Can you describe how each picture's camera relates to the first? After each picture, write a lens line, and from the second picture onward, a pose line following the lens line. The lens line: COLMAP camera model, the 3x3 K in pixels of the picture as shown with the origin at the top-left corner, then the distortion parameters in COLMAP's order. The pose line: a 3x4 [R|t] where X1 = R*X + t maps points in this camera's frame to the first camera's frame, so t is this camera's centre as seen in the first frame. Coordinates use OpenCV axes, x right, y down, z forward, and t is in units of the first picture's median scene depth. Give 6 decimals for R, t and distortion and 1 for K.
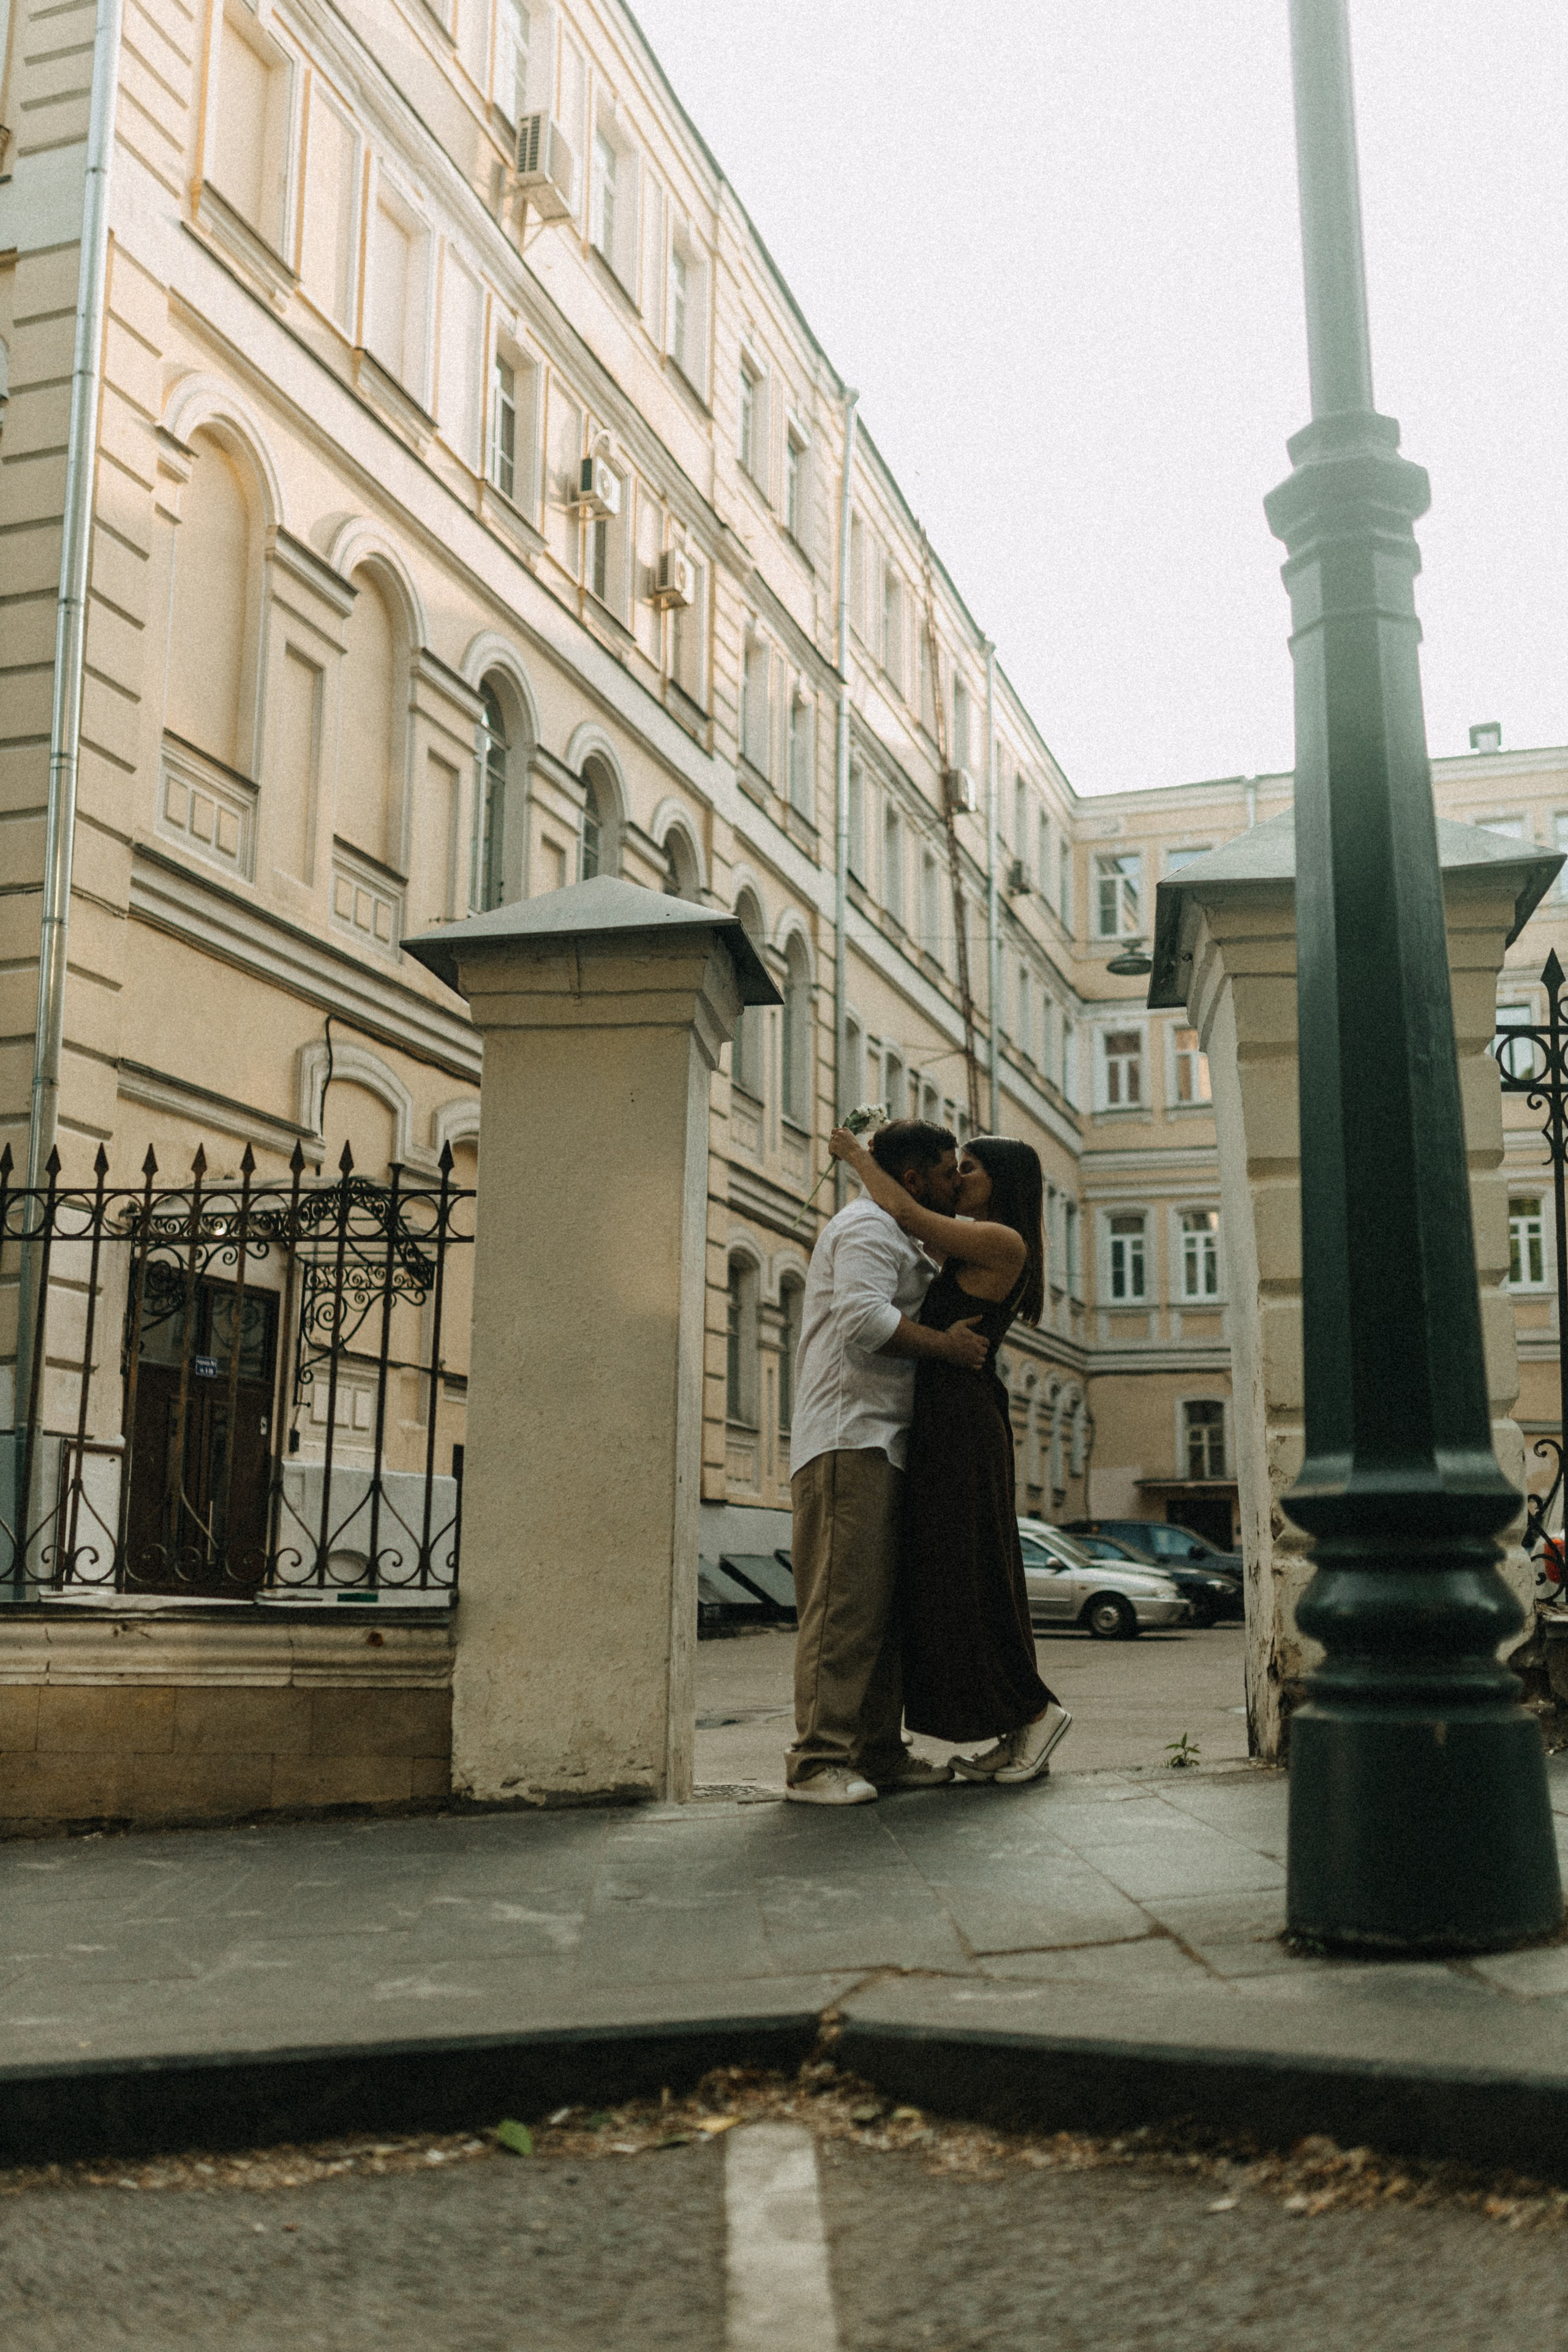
lens RADIAL K [[2212.1, 0, 783.4], [0, 2212.1, 1151.5], [0, 0, 1]] dist [-0.000440, 0.000000]
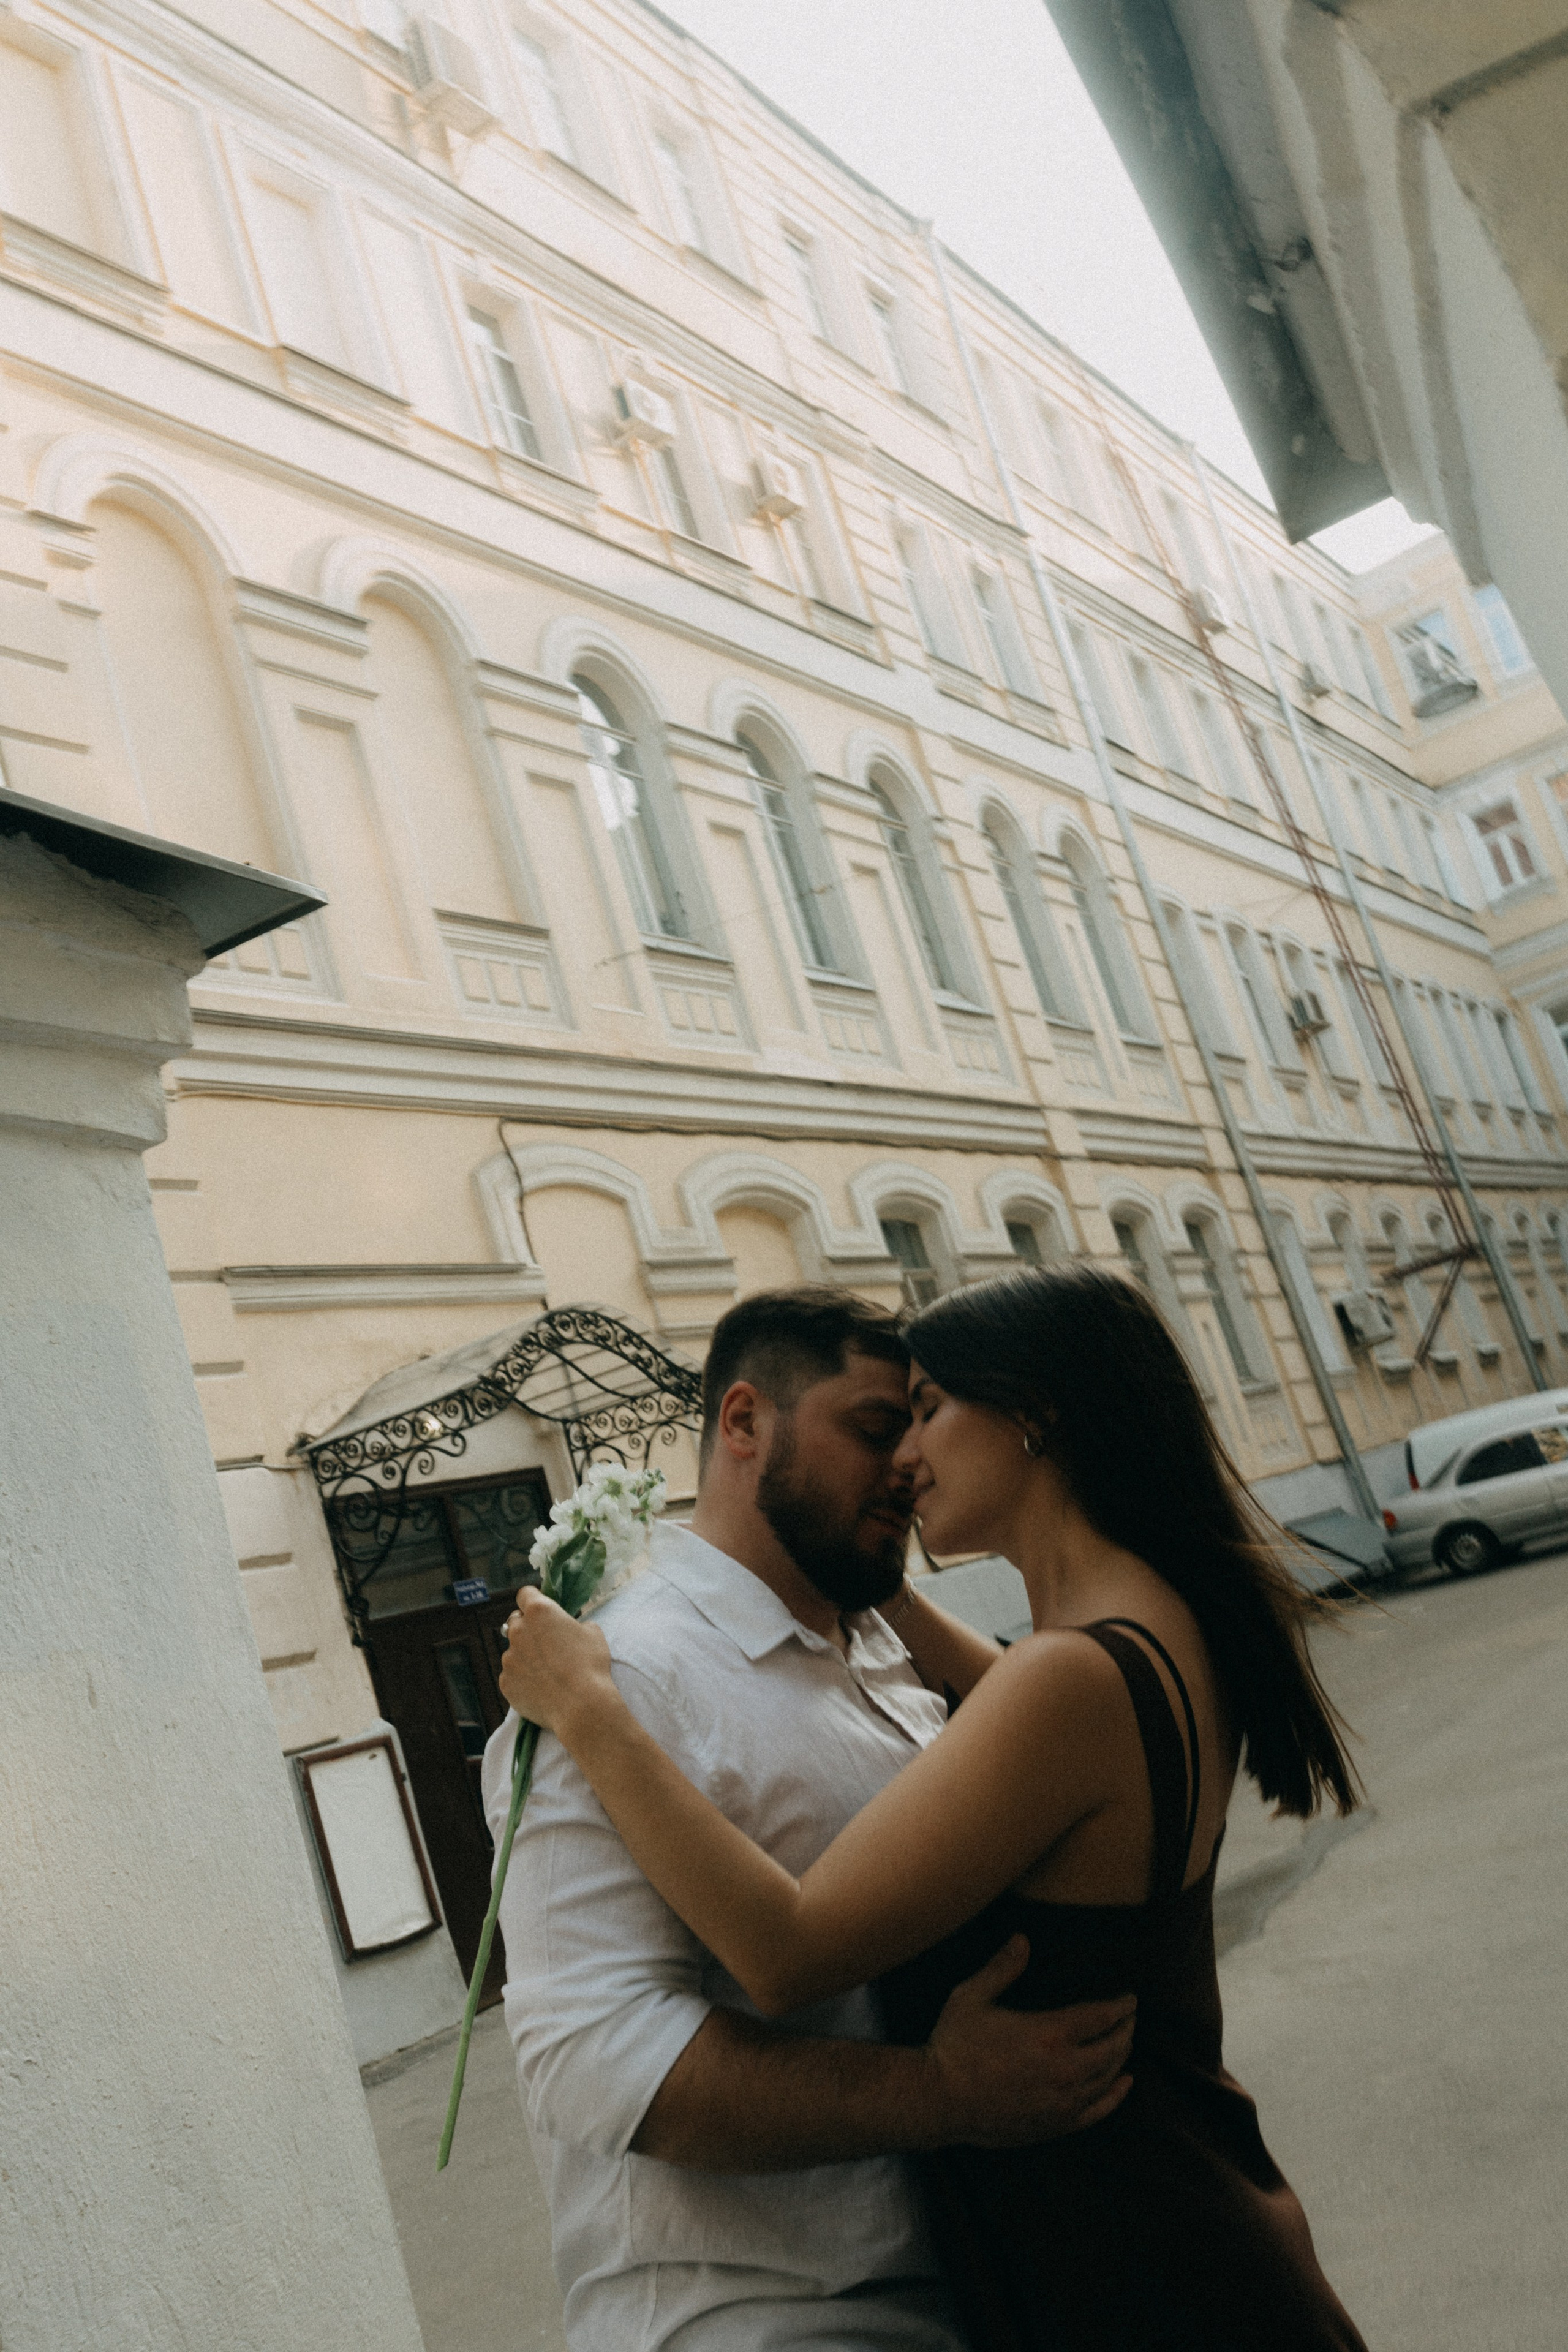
lens RADIAL K [[2212.1, 0, 777.8], [0, 2212.1, 1157.2], [0, 0, 1]] dist [-0.000440, 0.000000]
pose [[0.923716, -0.330577, -0.193565, 0.030004], [0.333059, 0.942682, -0.020549, 0.001536], [0.189263, -0.045487, 0.980872, 0.152955]]
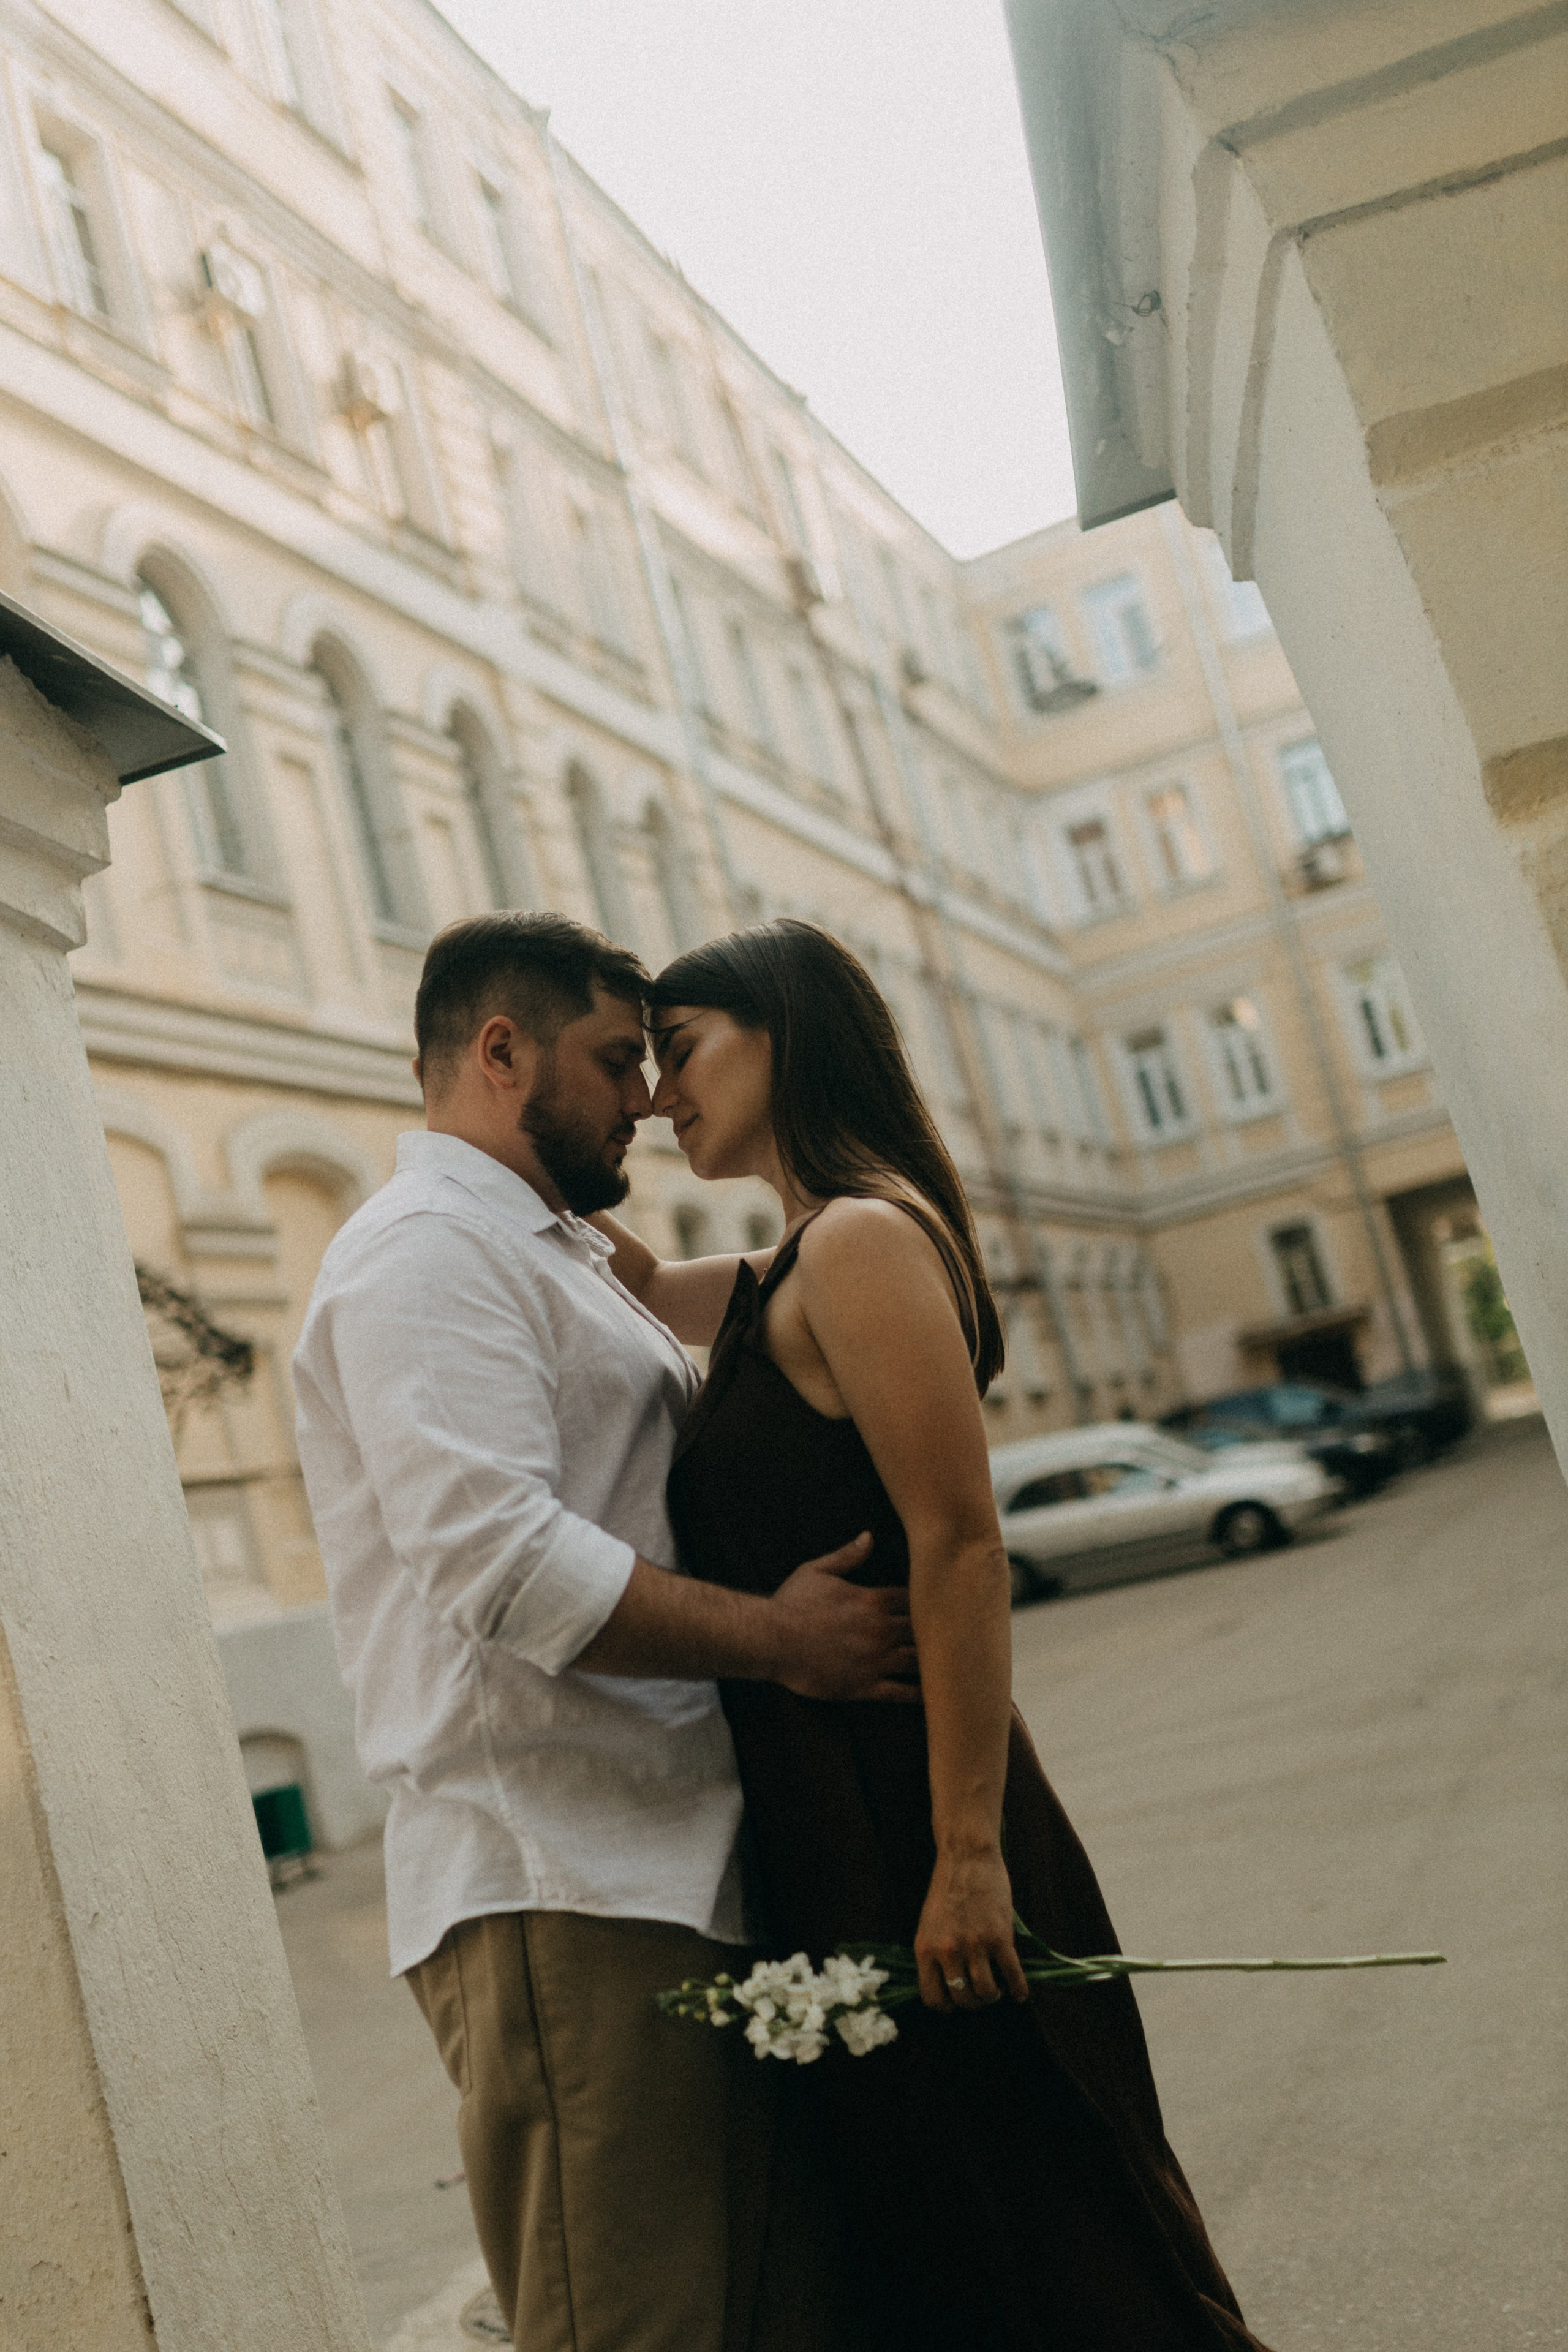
lens RADIAL K [[2445.6, 0, 698.7], [0, 2445.6, 1273.6], [0, 0, 1]] dist [-0.001010, 0.000000]
pose [[0.964867, -0.259092, -0.043618, 0.018869], [0.261787, 0.962147, 0.075771, 0.003884], [0.022335, -0.084527, 0.996171, 0.126659]]
